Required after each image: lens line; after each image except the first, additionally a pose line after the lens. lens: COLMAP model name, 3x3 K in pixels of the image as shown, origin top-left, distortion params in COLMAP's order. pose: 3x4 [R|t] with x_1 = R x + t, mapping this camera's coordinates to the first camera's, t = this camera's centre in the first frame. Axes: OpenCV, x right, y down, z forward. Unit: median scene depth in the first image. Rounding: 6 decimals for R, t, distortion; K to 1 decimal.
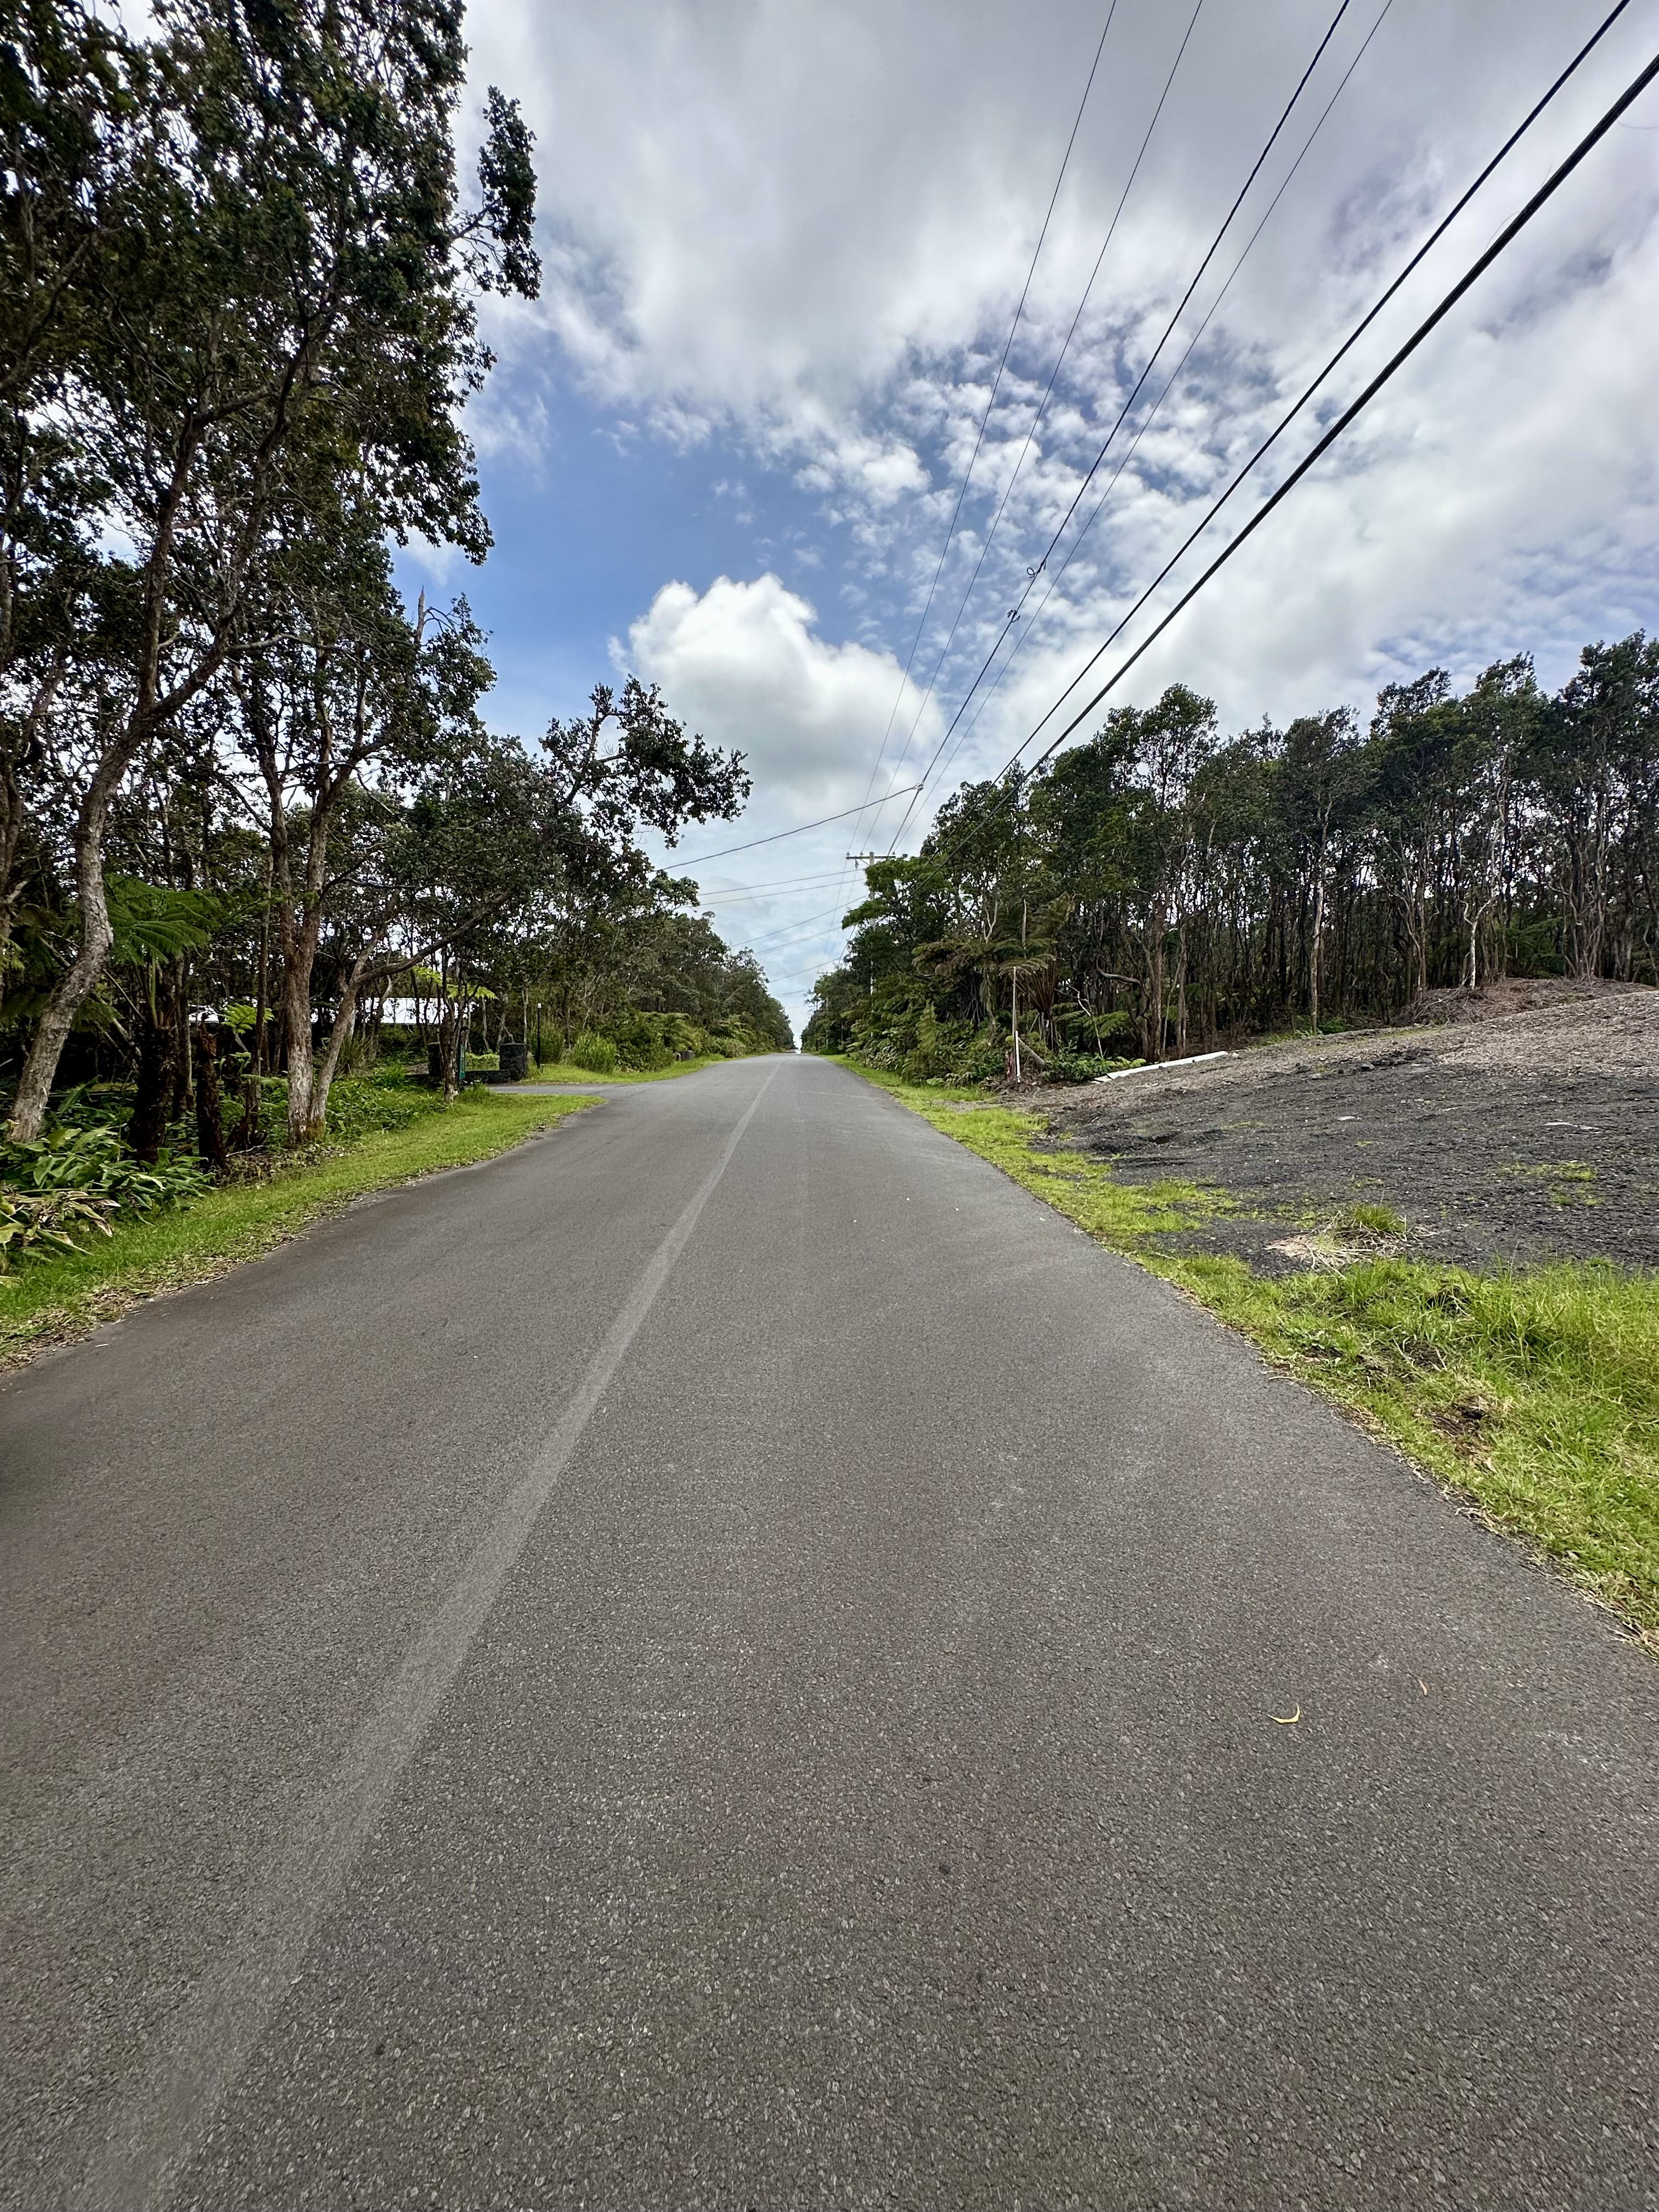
lens RADIAL K [[883.8, 0, 823.6], [0, 883.8, 1101.9], [0, 0, 1]] dist [-0.001779, 0.000196]
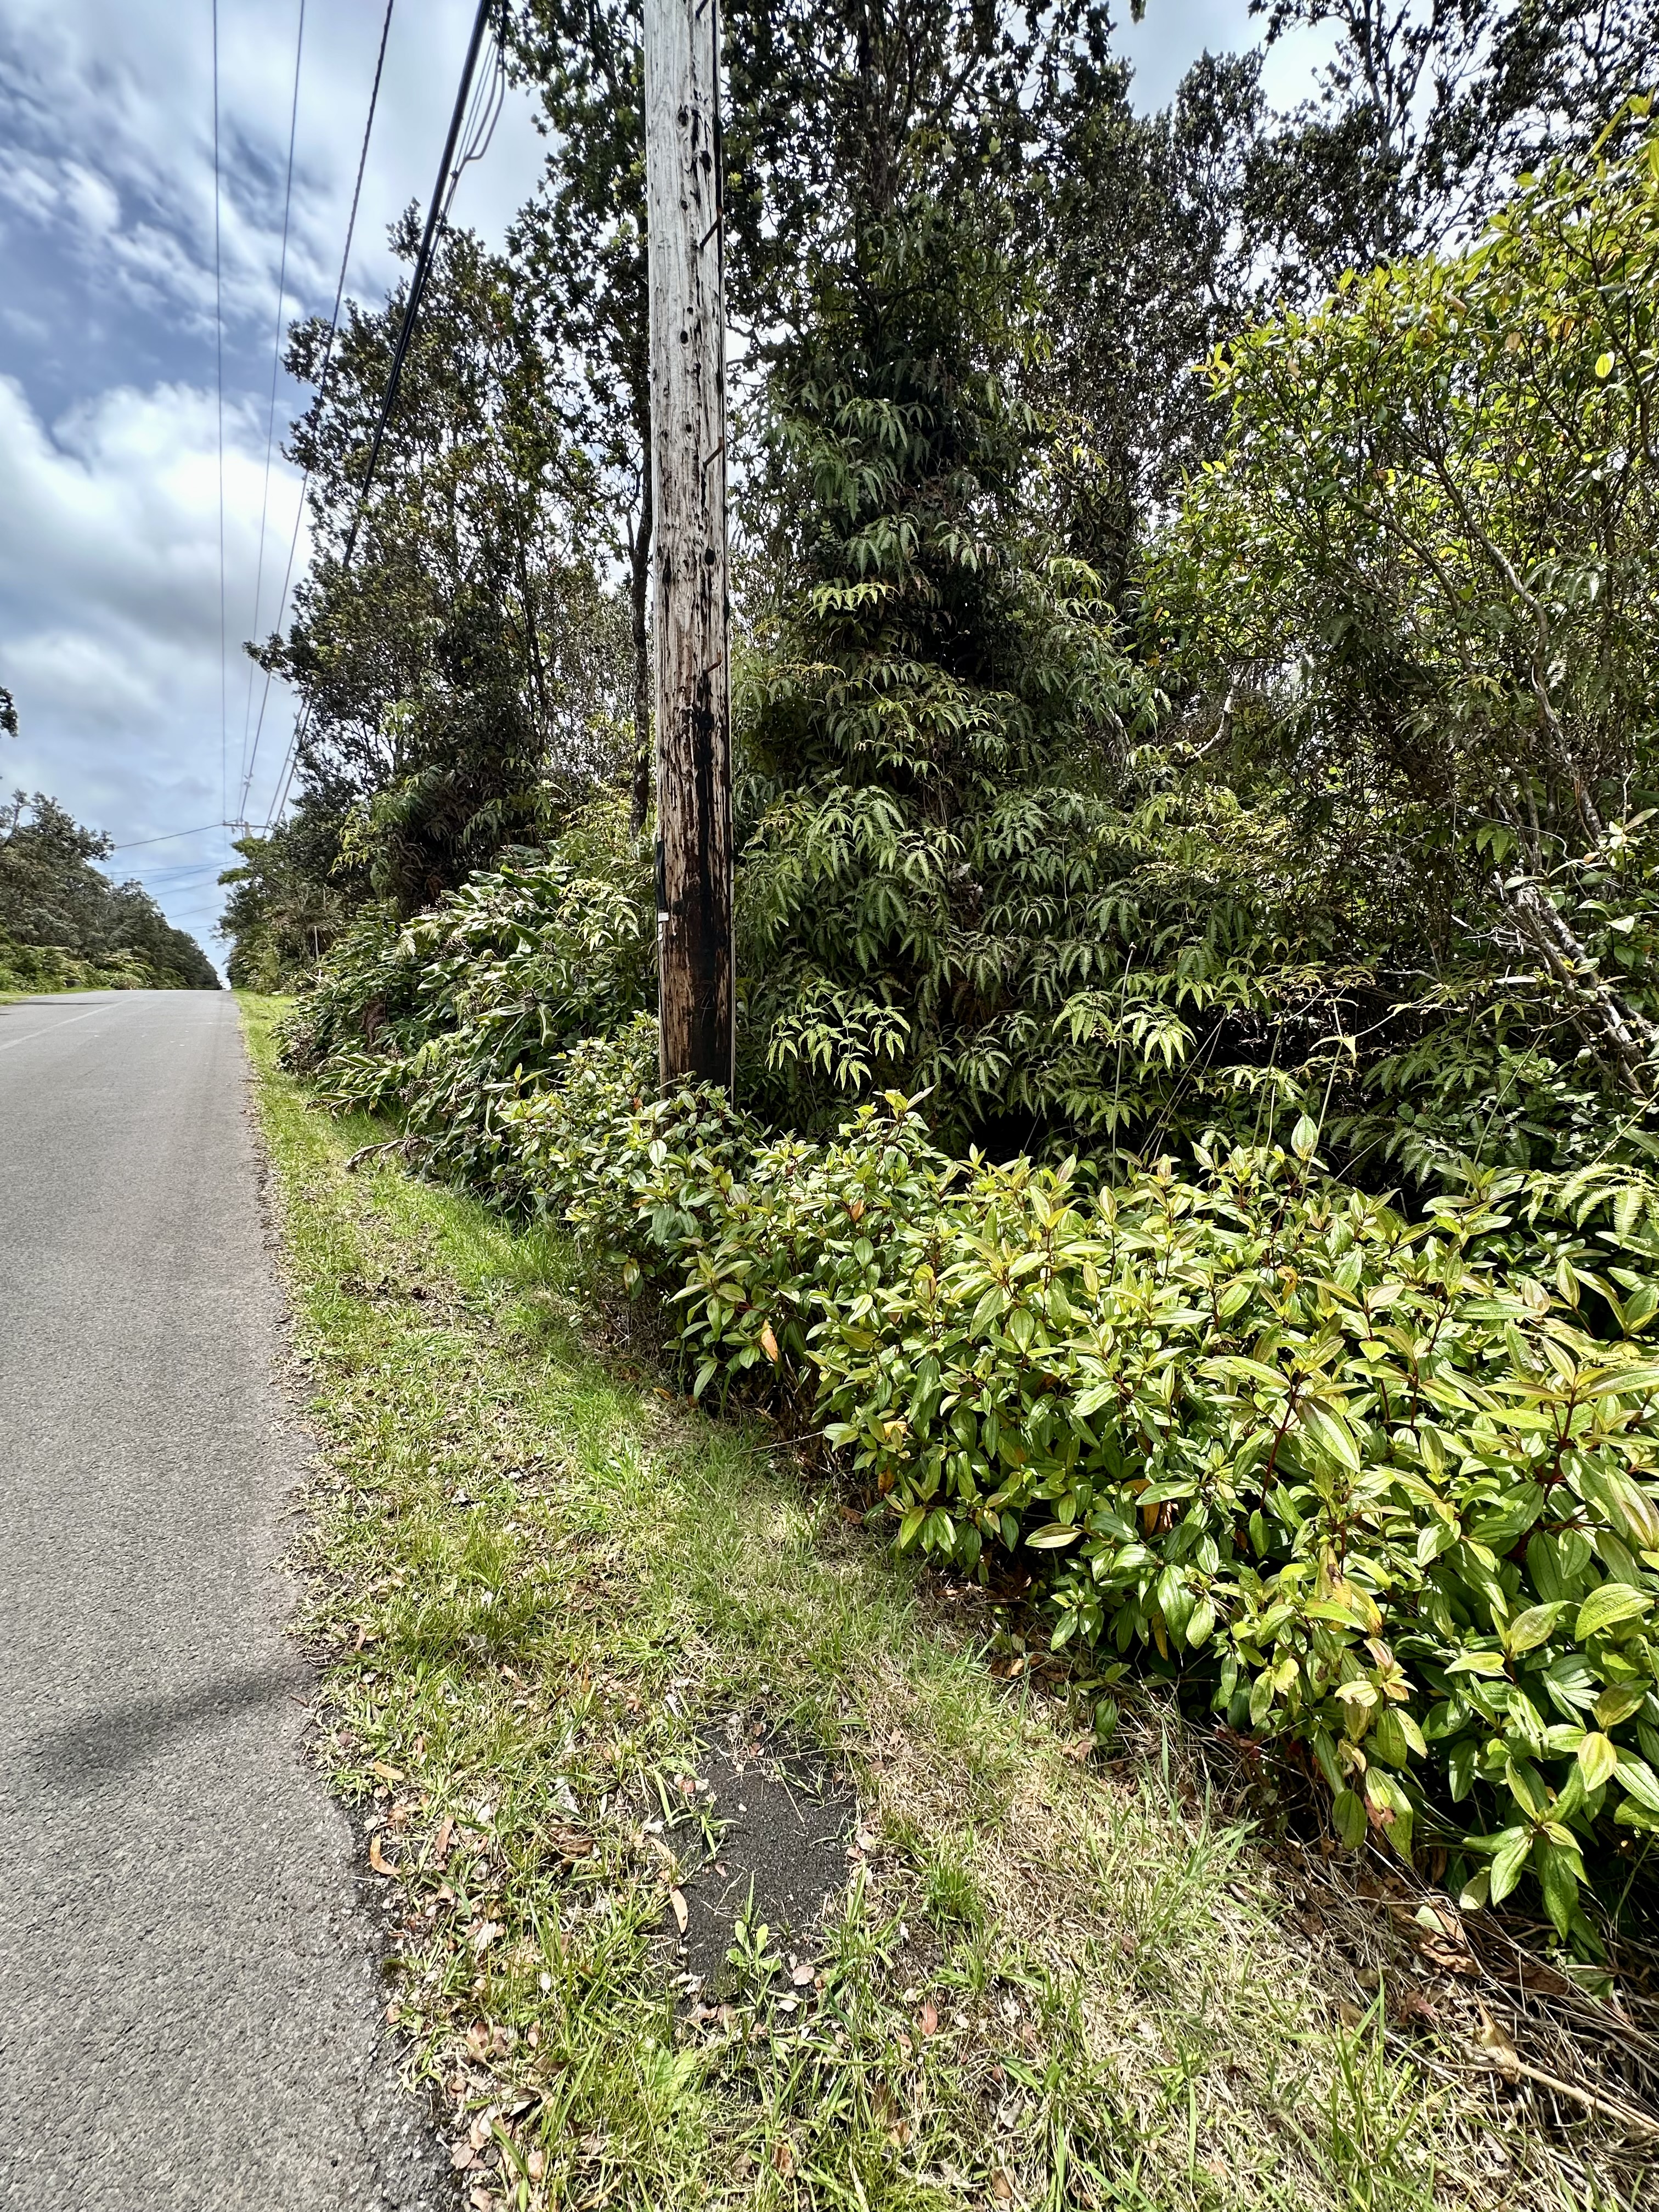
lens RADIAL K [[883.8, 0, 823.6], [0, 883.8, 1101.9], [0, 0, 1]] dist [-0.001779, 0.000196]
pose [[0.847423, -0.065834, 0.526820, 0.038876], [0.031528, 0.996771, 0.073847, 0.030346], [-0.529981, -0.045970, 0.846763, -0.331413]]
